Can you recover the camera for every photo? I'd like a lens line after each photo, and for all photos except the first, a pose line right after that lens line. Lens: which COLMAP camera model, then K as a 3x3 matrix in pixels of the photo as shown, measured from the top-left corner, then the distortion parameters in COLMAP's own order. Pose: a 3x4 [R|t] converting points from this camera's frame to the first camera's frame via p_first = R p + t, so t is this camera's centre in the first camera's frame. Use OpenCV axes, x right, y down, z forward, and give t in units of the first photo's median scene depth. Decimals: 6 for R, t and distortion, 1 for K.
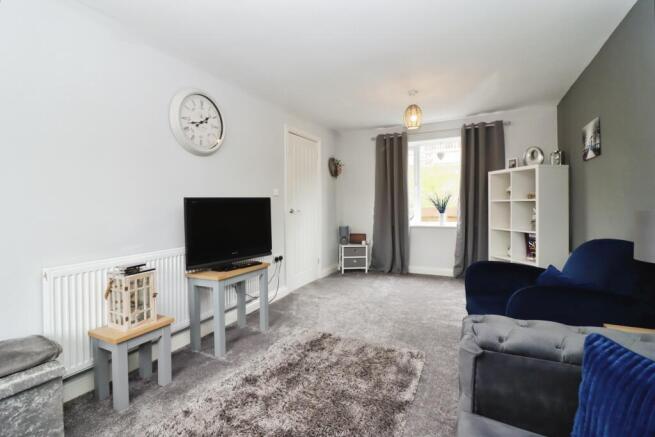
lens RADIAL K [[303.7, 0, 327.5], [0, 303.7, 218.5], [0, 0, 1]] dist [-0.000362, -0.000031]
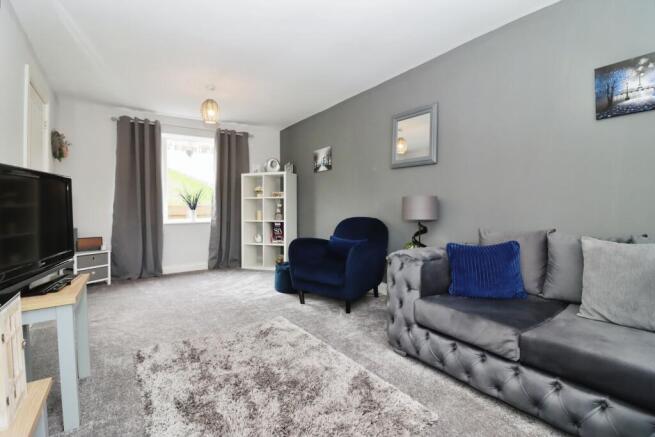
lens RADIAL K [[291.1, 0, 327.5], [0, 291.1, 218.5], [0, 0, 1]] dist [0.000237, 0.000041]
pose [[0.508607, -0.031346, 0.860428, -0.262015], [0.038203, 0.999174, 0.013818, 0.017643], [-0.860151, 0.025843, 0.509384, 0.125049]]
